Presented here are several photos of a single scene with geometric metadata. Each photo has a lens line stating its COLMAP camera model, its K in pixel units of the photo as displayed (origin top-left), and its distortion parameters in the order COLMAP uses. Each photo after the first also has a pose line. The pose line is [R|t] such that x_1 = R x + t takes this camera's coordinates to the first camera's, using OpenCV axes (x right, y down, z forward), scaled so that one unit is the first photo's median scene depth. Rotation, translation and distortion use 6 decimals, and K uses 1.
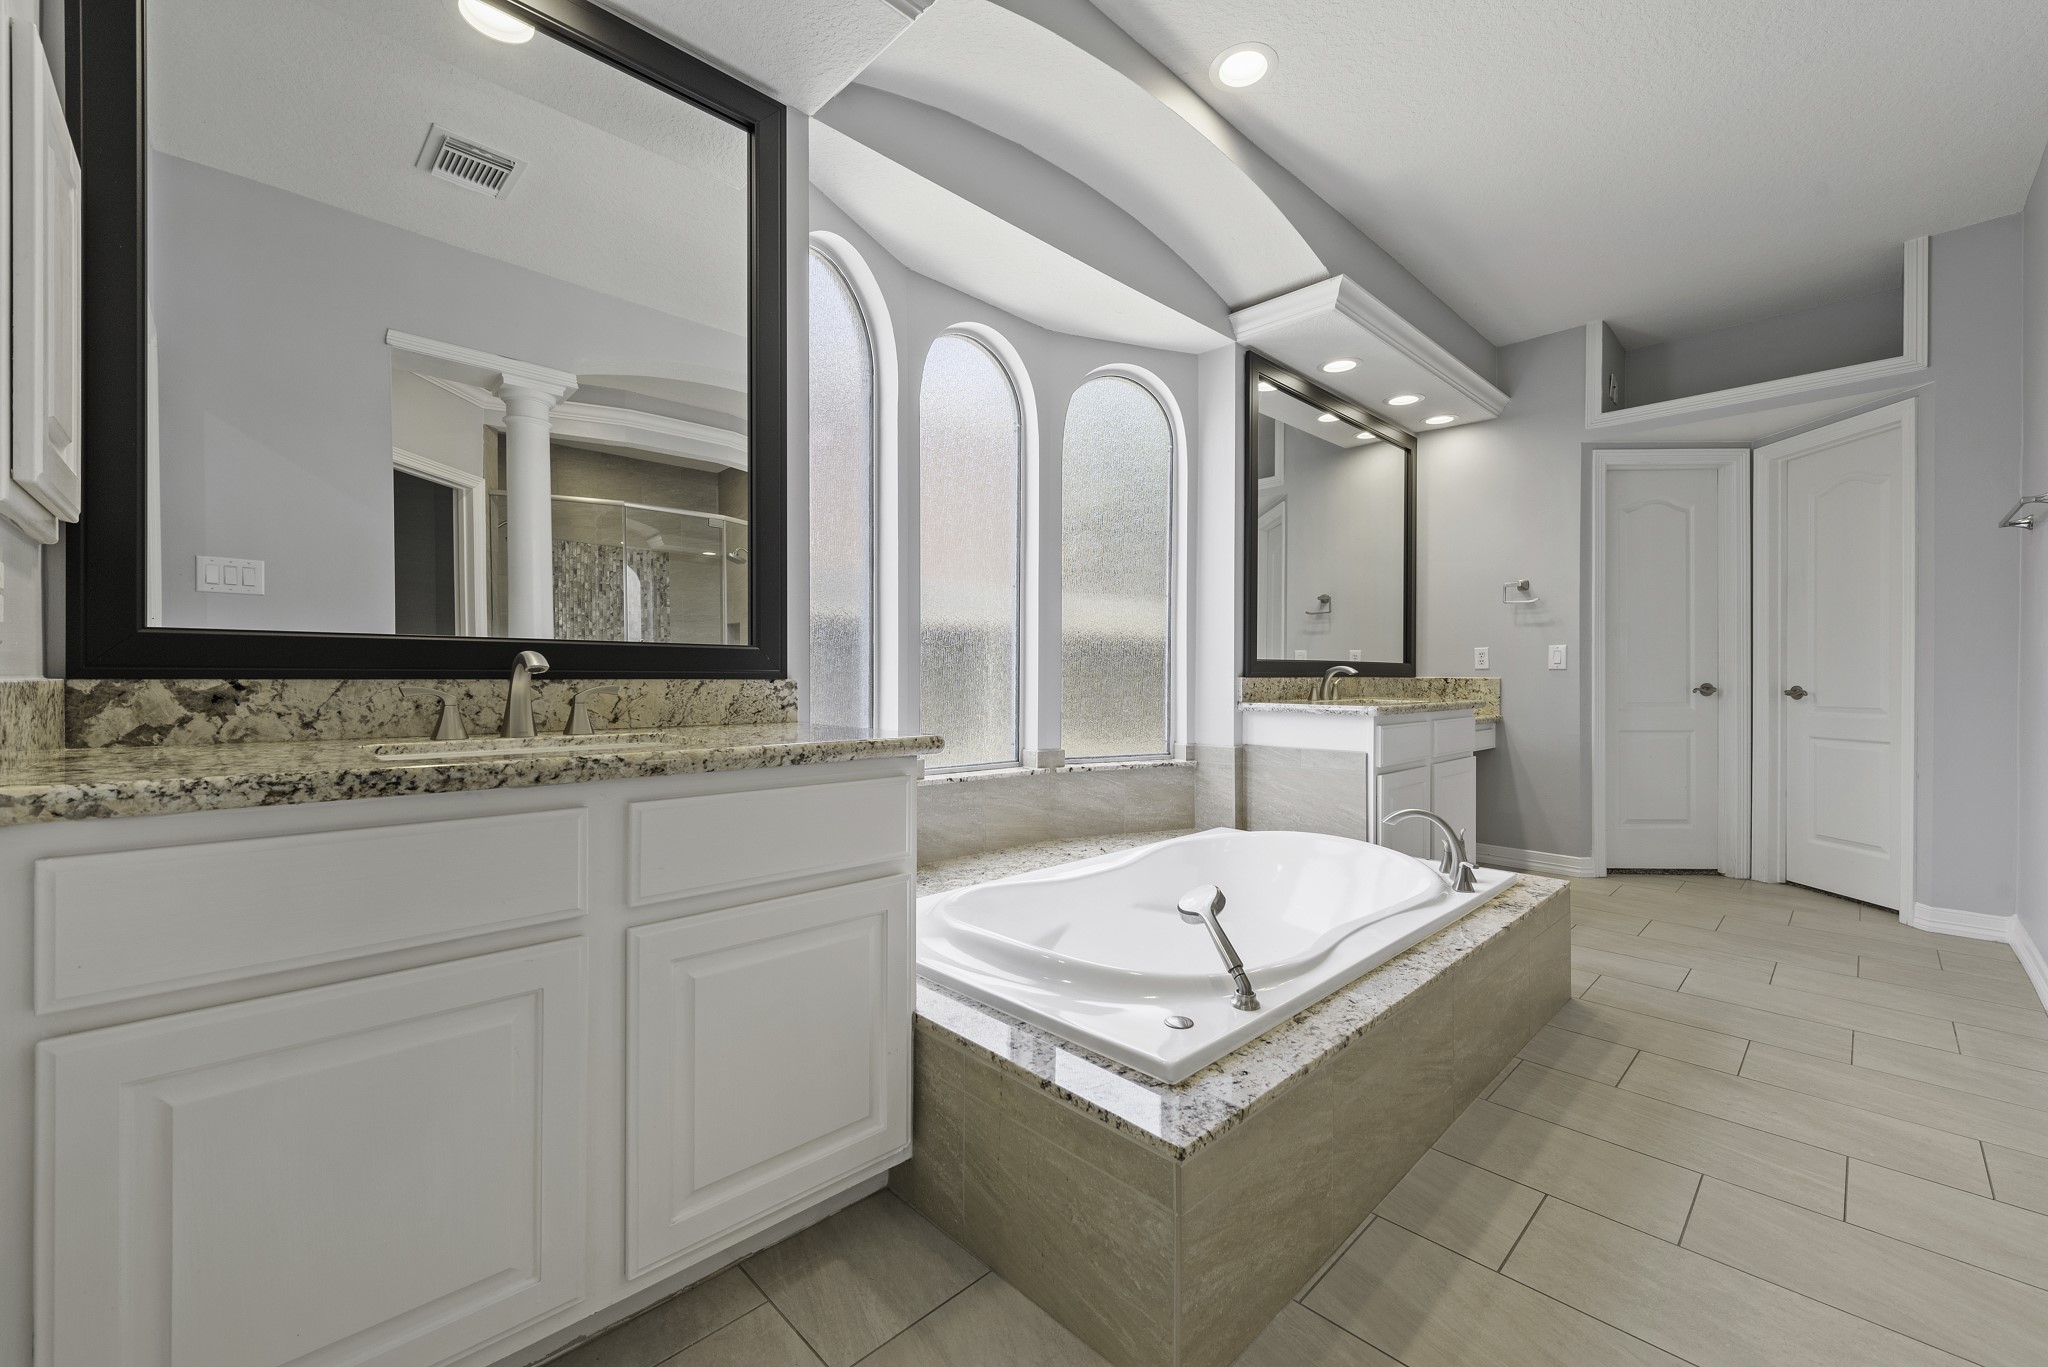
lens RADIAL K [[819.5, 0, 1019.5], [0, 819.5, 682.2], [0, 0, 1]] dist [0.004154, -0.001798]
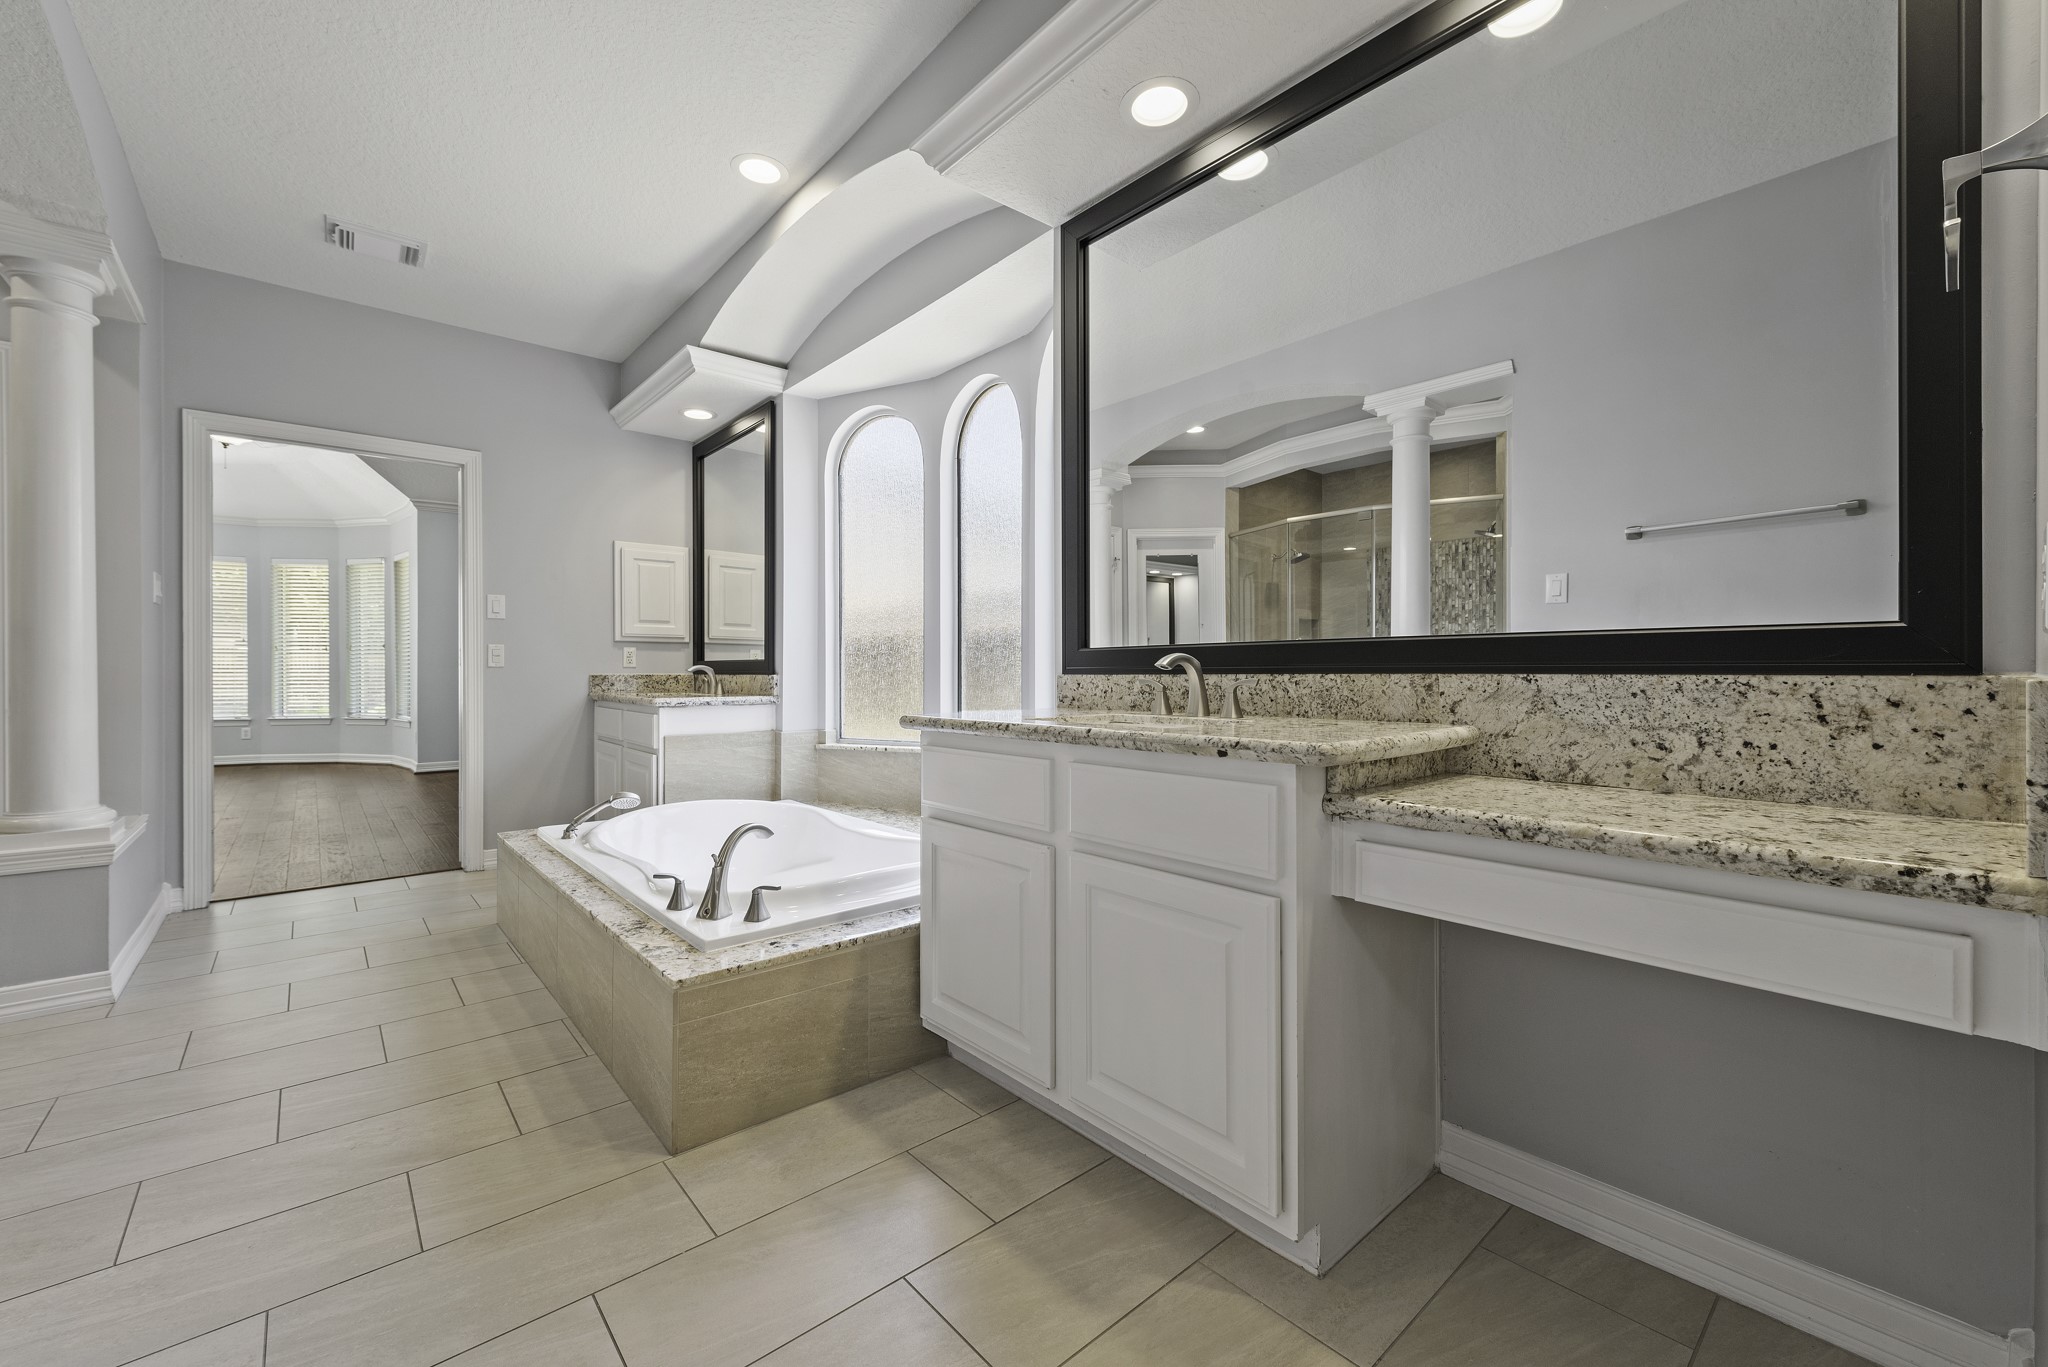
lens RADIAL K [[819.5, 0, 1032.2], [0, 819.5, 671.6], [0, 0, 1]] dist [0.004154, -0.001798]
pose [[-0.047649, 0.000235, -0.998864, 1.664760], [-0.003314, 0.999994, 0.000393, -0.013849], [0.998859, 0.003329, -0.047648, 1.663326]]
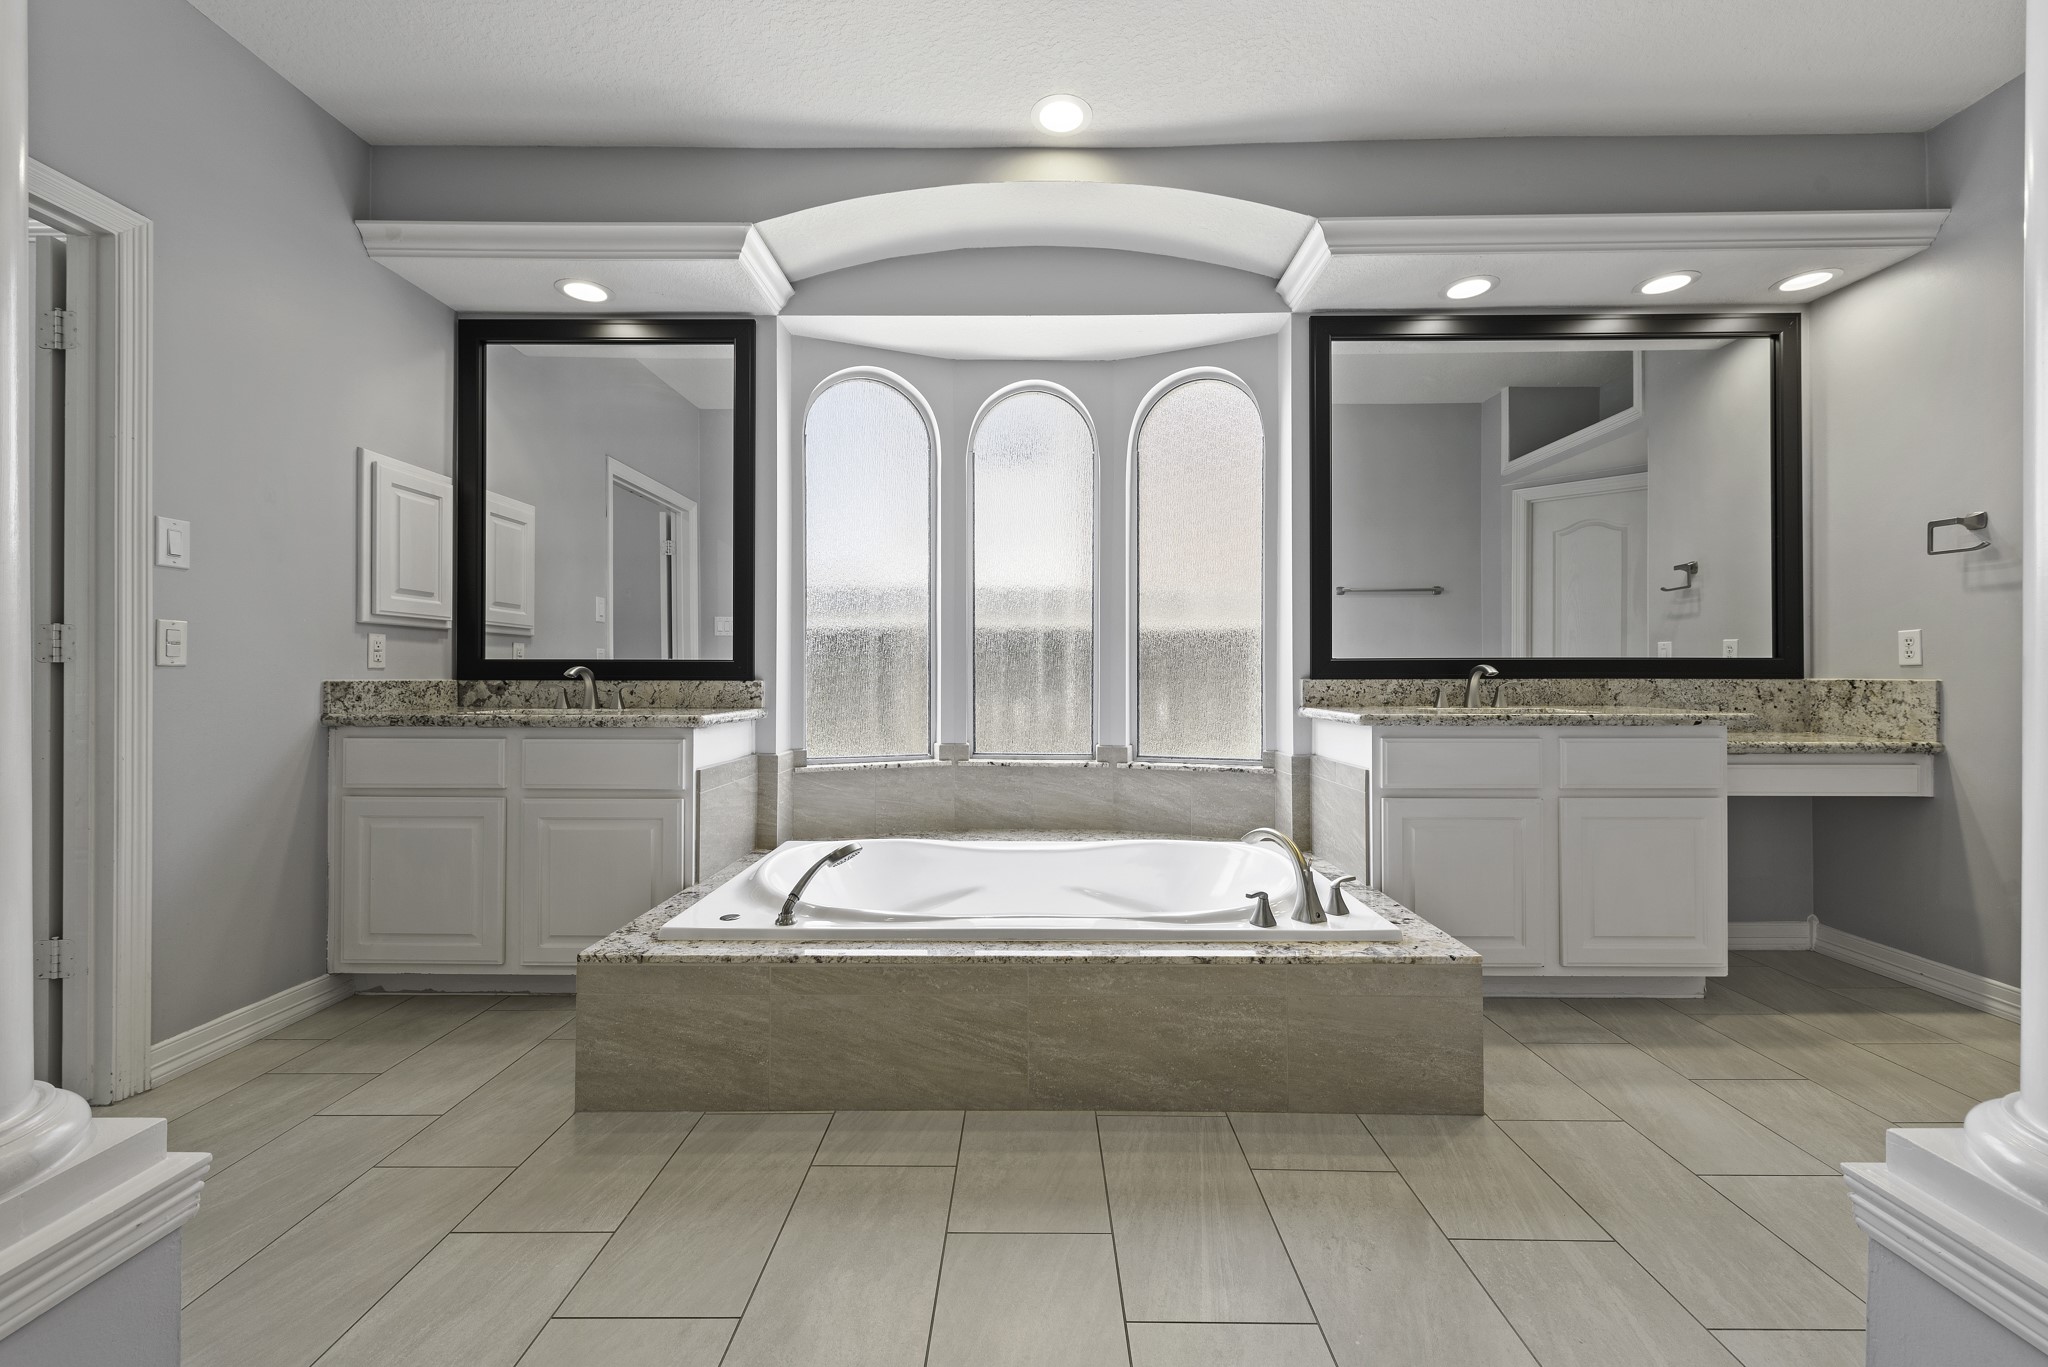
lens RADIAL K [[819.5, 0, 1020.7], [0, 819.5, 673.0], [0, 0, 1]] dist [0.004154, -0.001798]
pose [[0.713398, -0.003852, -0.700748, 1.122127], [-0.003732, 0.999950, -0.009296, -0.005127], [0.700749, 0.009247, 0.713348, 0.226667]]
